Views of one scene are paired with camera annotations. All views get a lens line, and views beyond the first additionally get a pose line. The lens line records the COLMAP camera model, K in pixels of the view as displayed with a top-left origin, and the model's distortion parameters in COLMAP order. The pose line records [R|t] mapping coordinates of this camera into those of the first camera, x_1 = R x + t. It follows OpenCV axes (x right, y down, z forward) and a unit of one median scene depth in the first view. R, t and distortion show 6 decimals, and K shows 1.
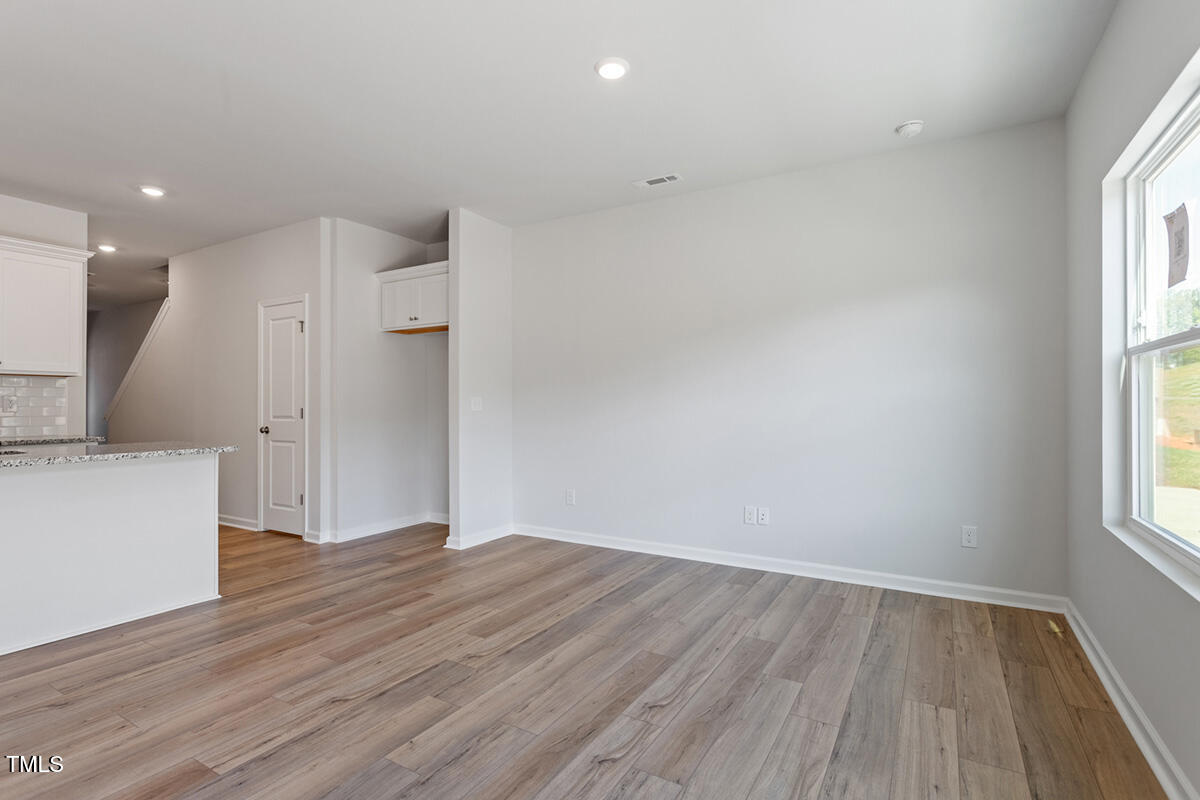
lens RADIAL K [[585.7, 0, 595.4], [0, 585.7, 397.1], [0, 0, 1]] dist [0.001570, -0.000184]
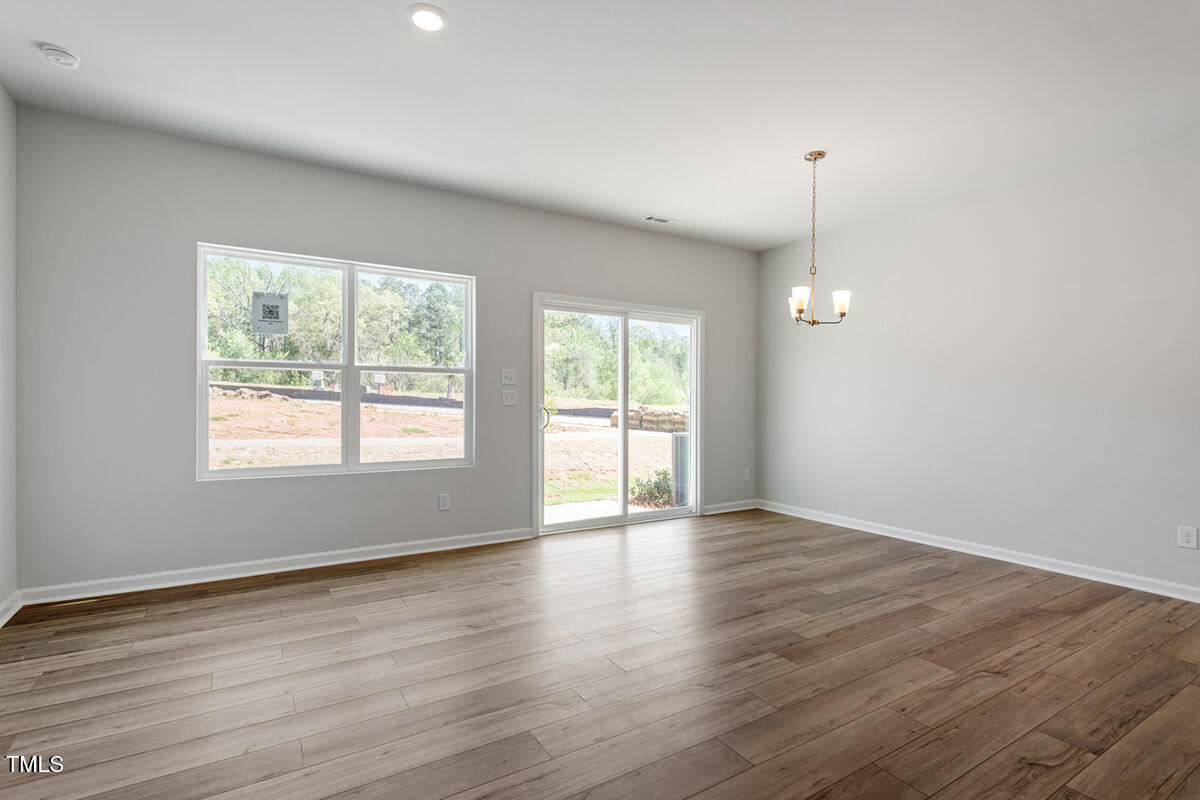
lens RADIAL K [[585.7, 0, 598.9], [0, 585.7, 401.6], [0, 0, 1]] dist [0.001570, -0.000184]
pose [[-0.892975, -0.006610, 0.450057, -0.724120], [-0.010190, 0.999933, -0.005531, 0.022942], [-0.449990, -0.009525, -0.892983, 1.998582]]
